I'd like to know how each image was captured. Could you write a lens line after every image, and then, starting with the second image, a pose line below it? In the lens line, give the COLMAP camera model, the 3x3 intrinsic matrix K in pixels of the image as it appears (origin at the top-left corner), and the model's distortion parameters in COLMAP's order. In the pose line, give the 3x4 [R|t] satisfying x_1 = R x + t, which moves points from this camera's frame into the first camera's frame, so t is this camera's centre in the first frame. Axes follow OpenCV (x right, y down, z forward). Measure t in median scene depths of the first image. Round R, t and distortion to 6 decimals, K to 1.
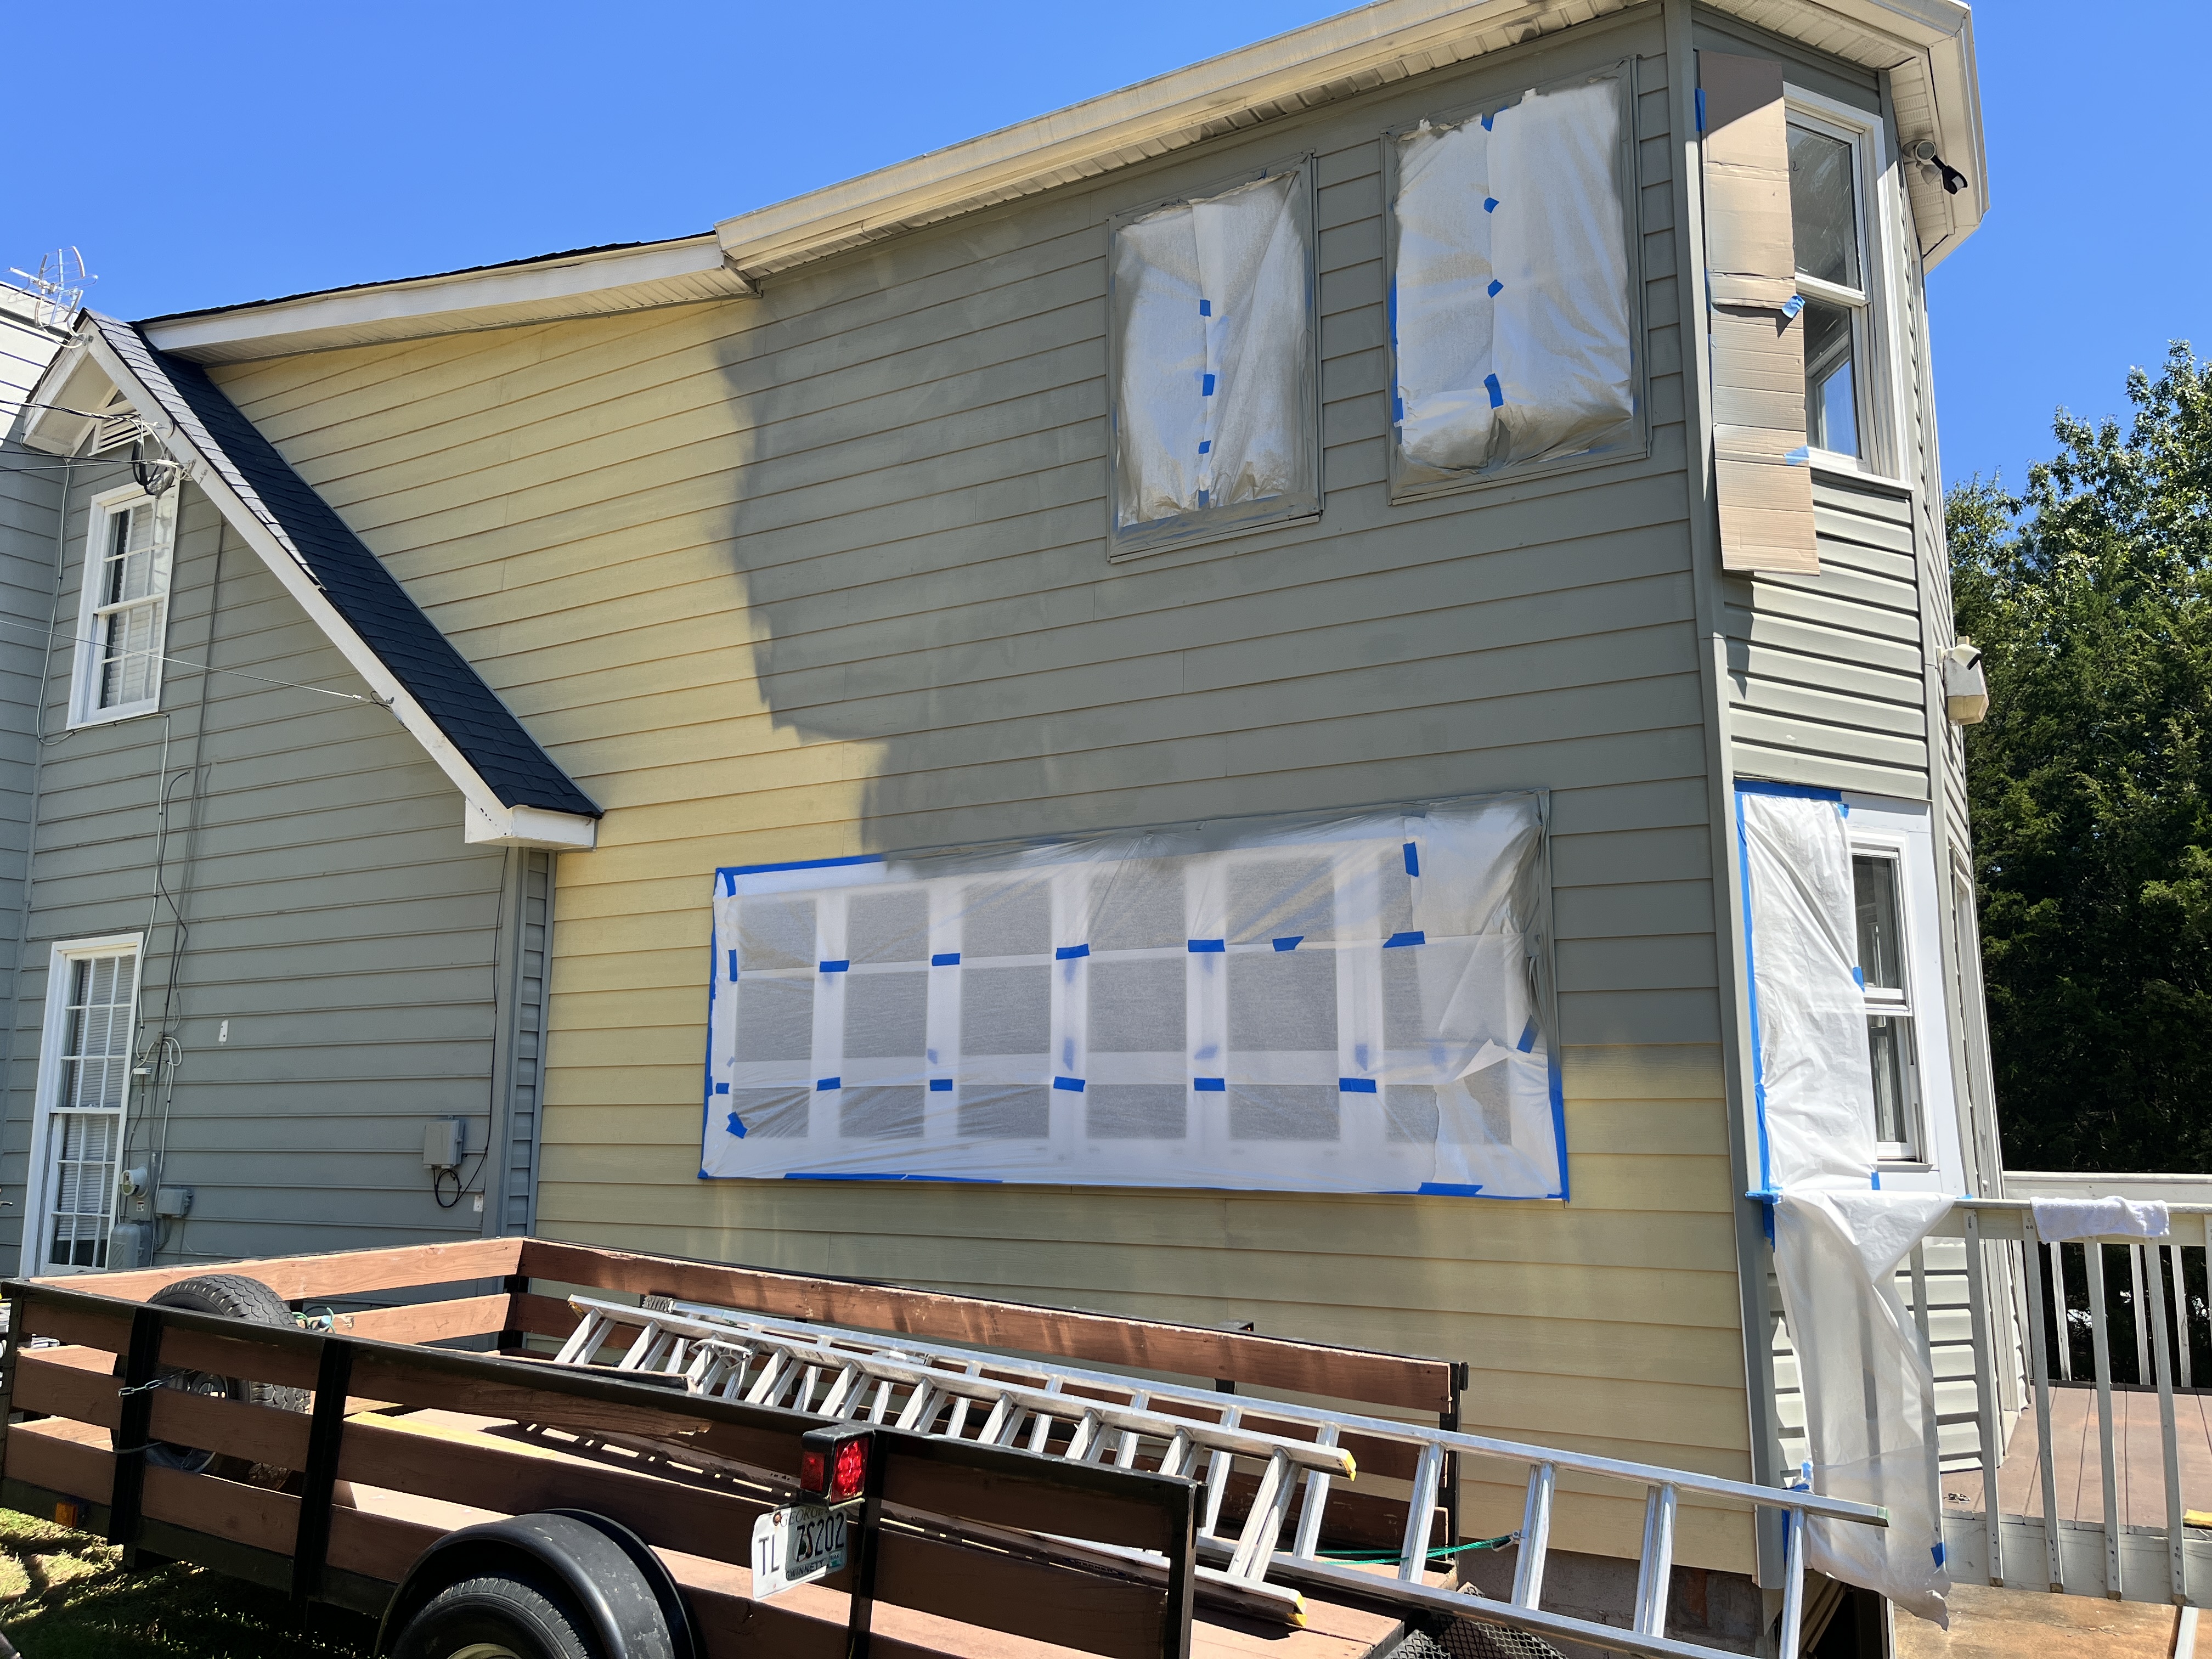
lens RADIAL K [[1692.2, 0, 1112.0], [0, 1692.2, 831.5], [0, 0, 1]] dist [0.067104, -0.101546]
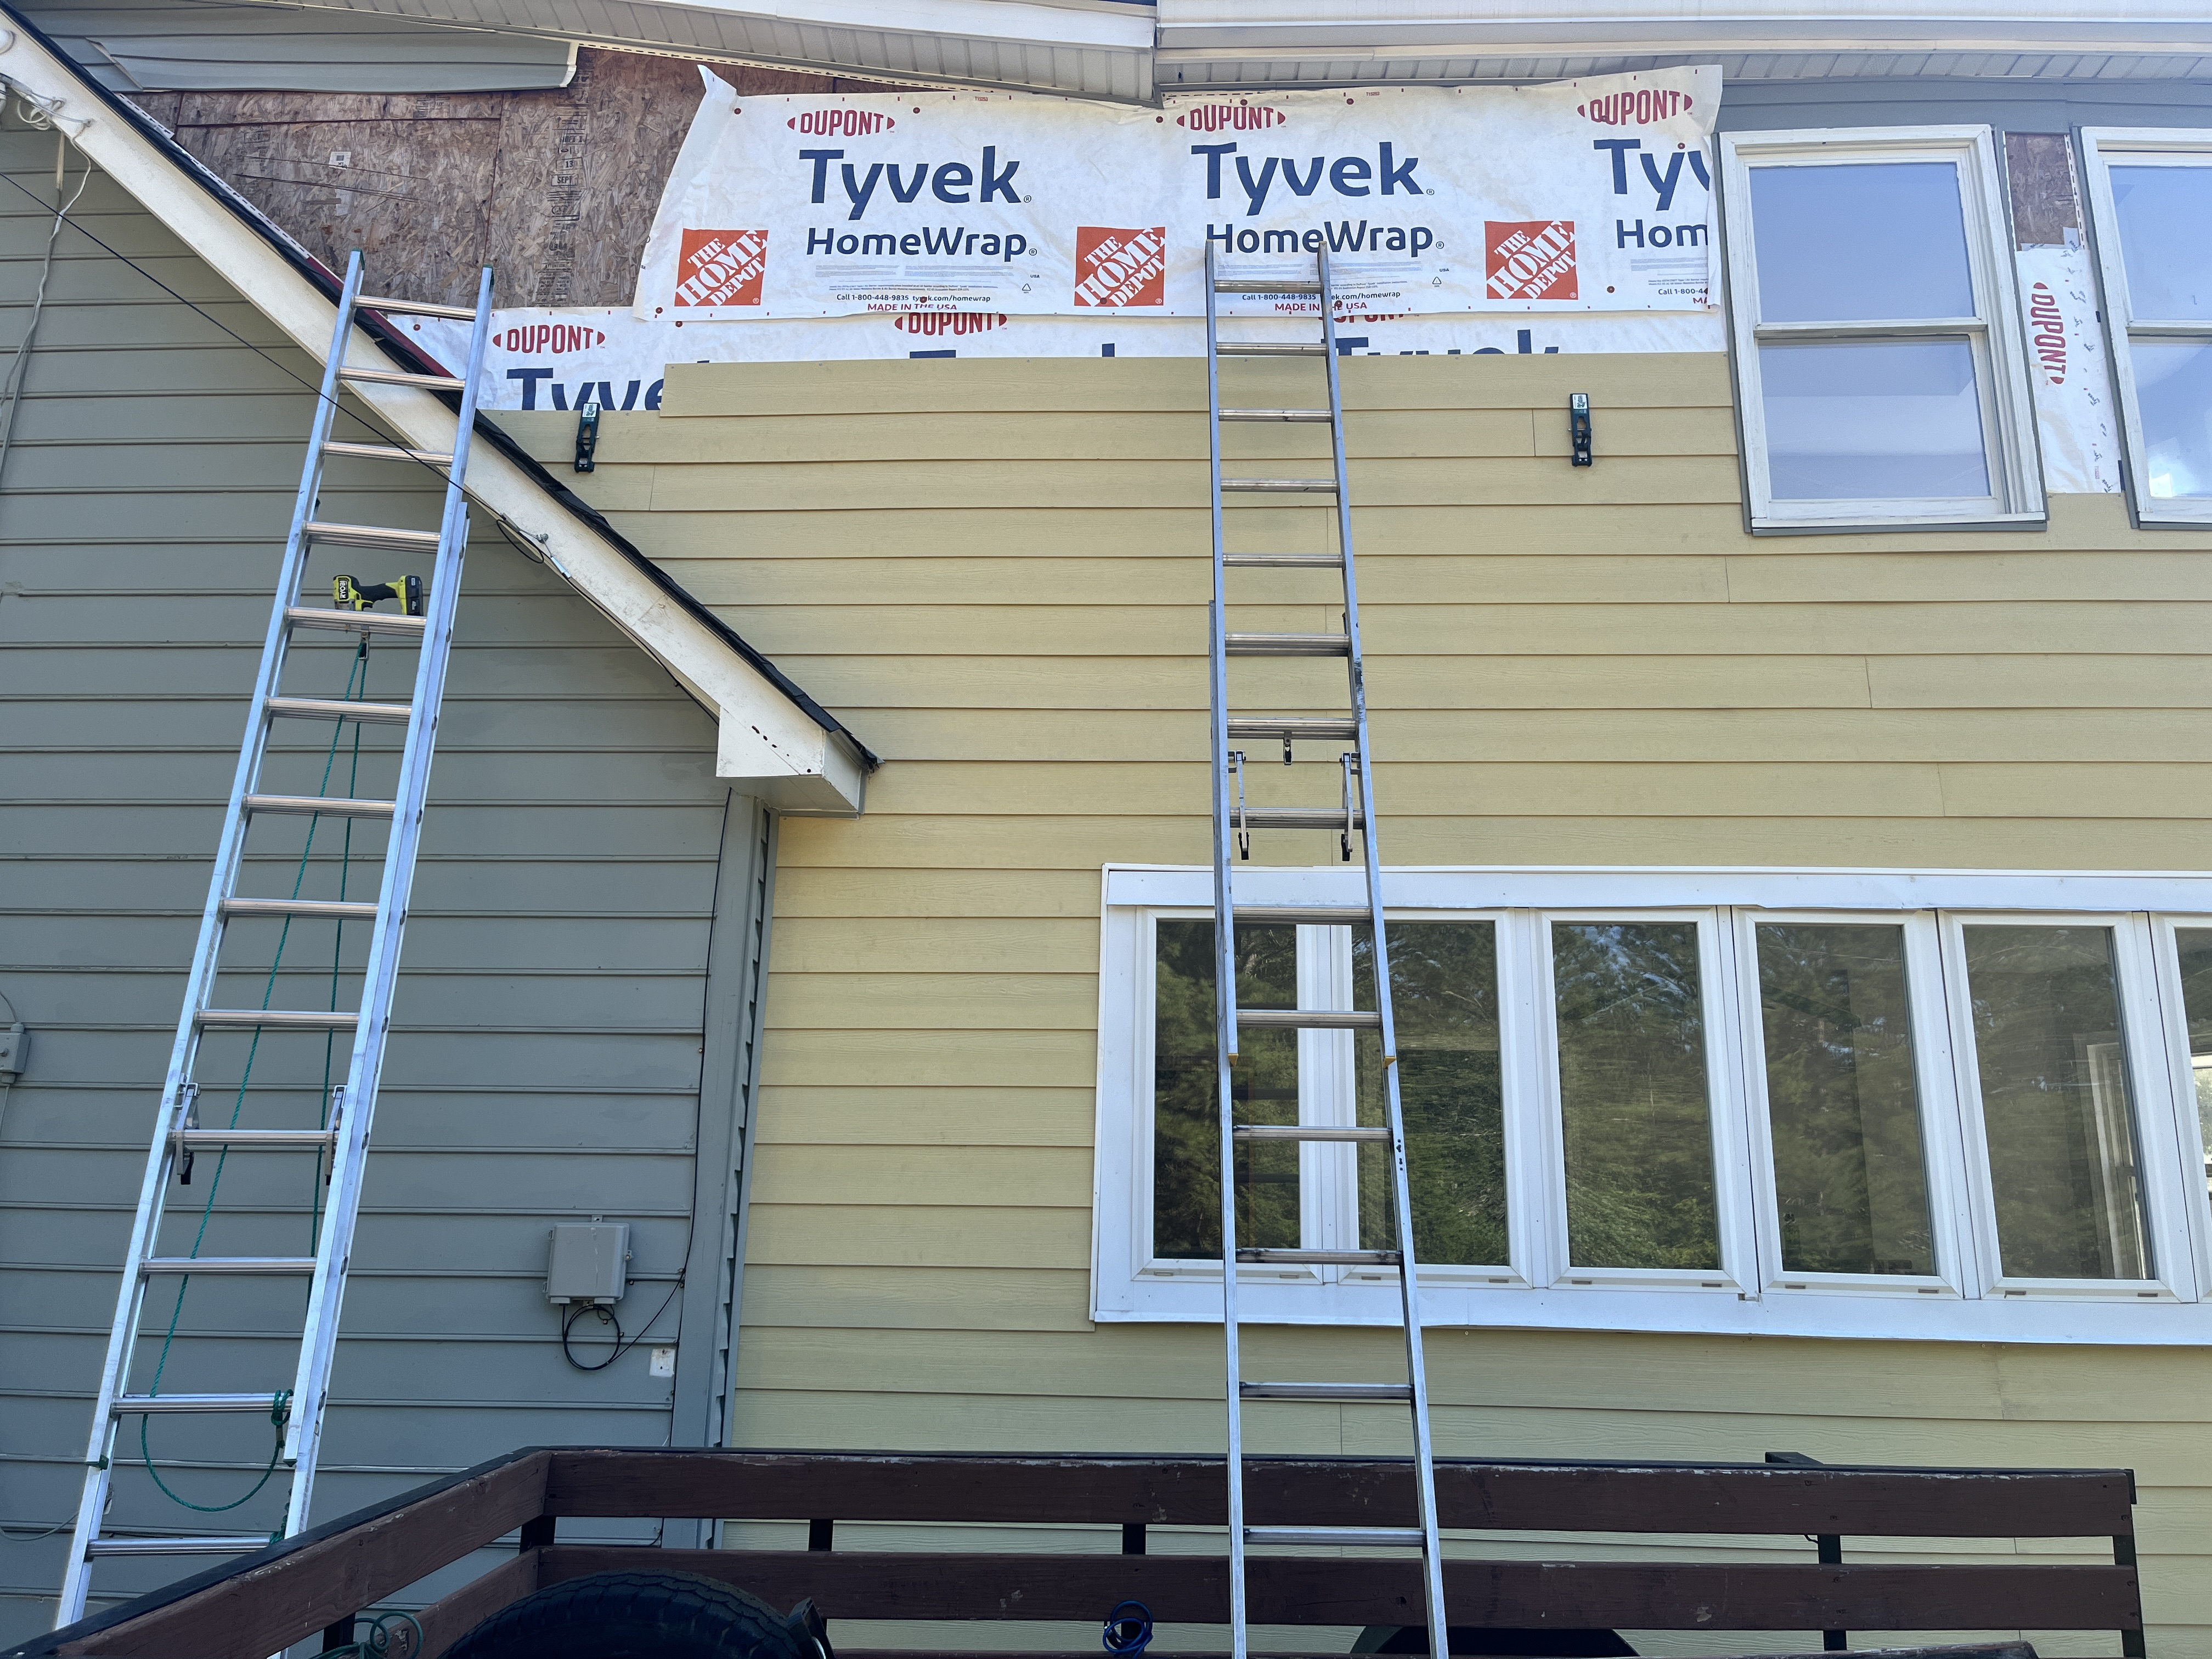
lens RADIAL K [[1715.3, 0, 1100.6], [0, 1715.3, 779.7], [0, 0, 1]] dist [0.070470, -0.095535]
pose [[0.887311, 0.134263, 0.441195, -0.526577], [-0.094135, 0.989270, -0.111733, 0.064094], [-0.451463, 0.057610, 0.890428, 0.354039]]
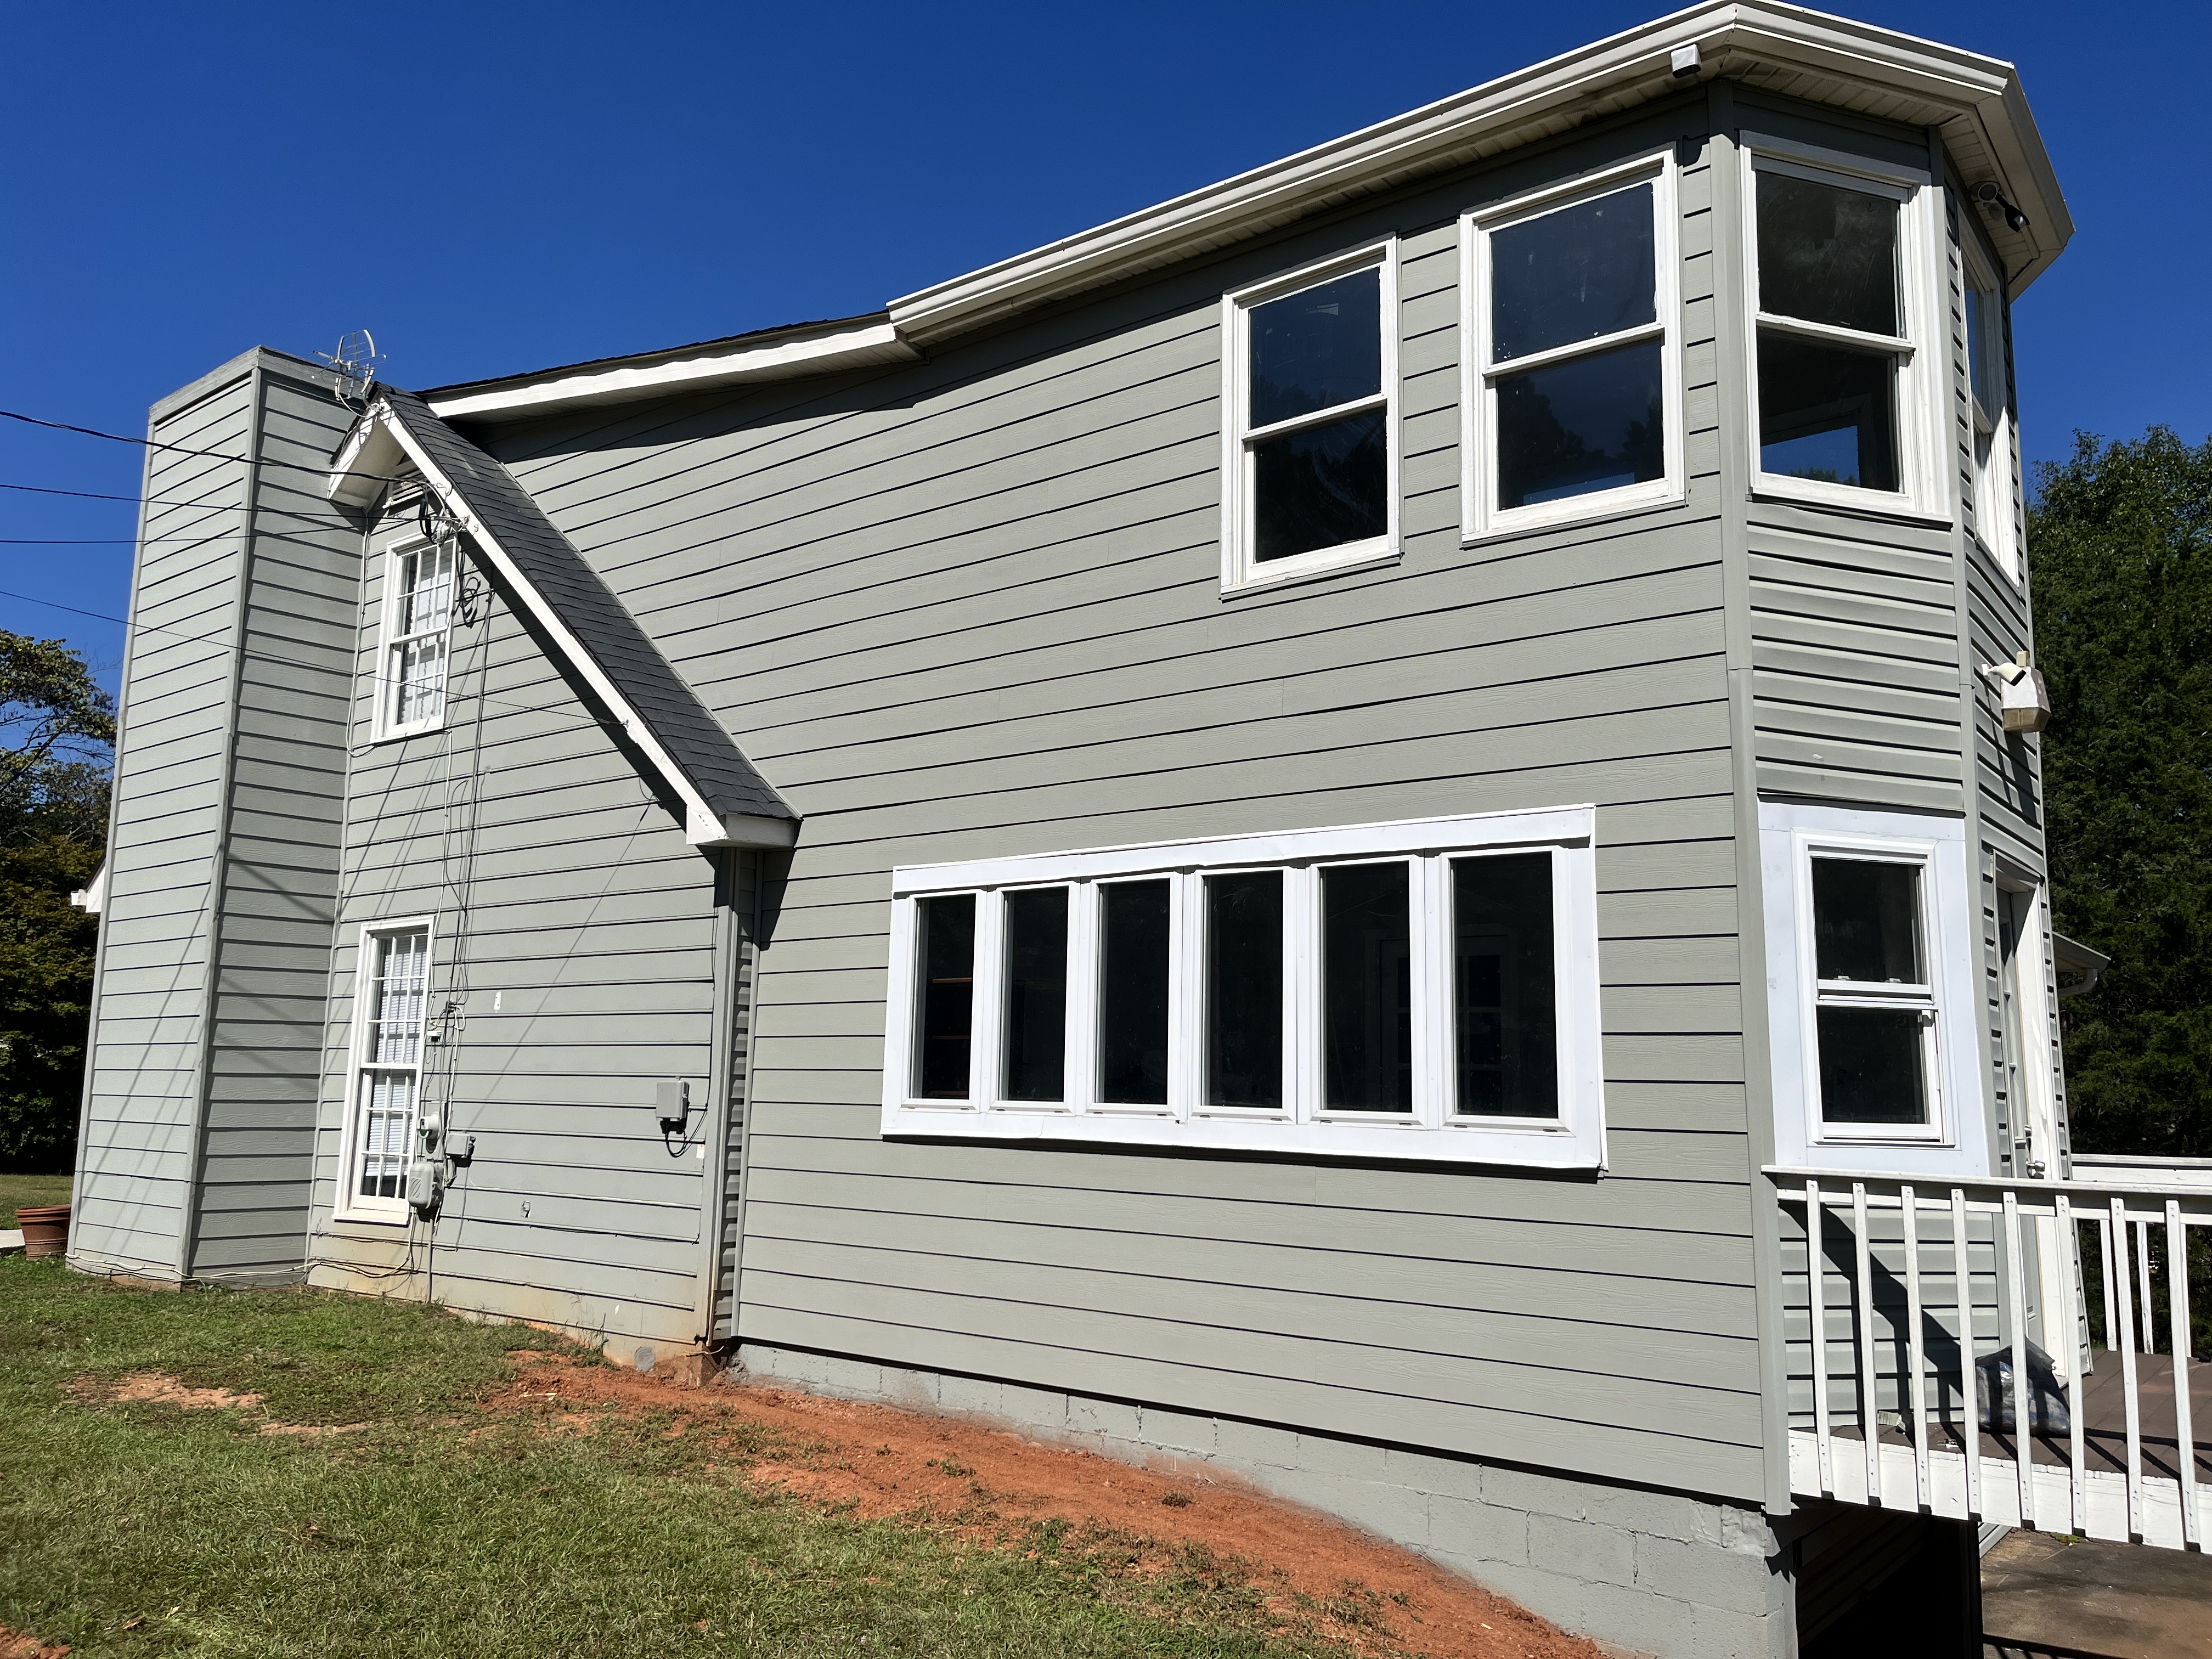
lens RADIAL K [[1680.7, 0, 1104.0], [0, 1680.7, 821.4], [0, 0, 1]] dist [0.043791, -0.051269]
pose [[0.990170, -0.005540, -0.139760, 0.065939], [0.007492, 0.999882, 0.013446, -0.022045], [0.139669, -0.014361, 0.990094, -0.106132]]
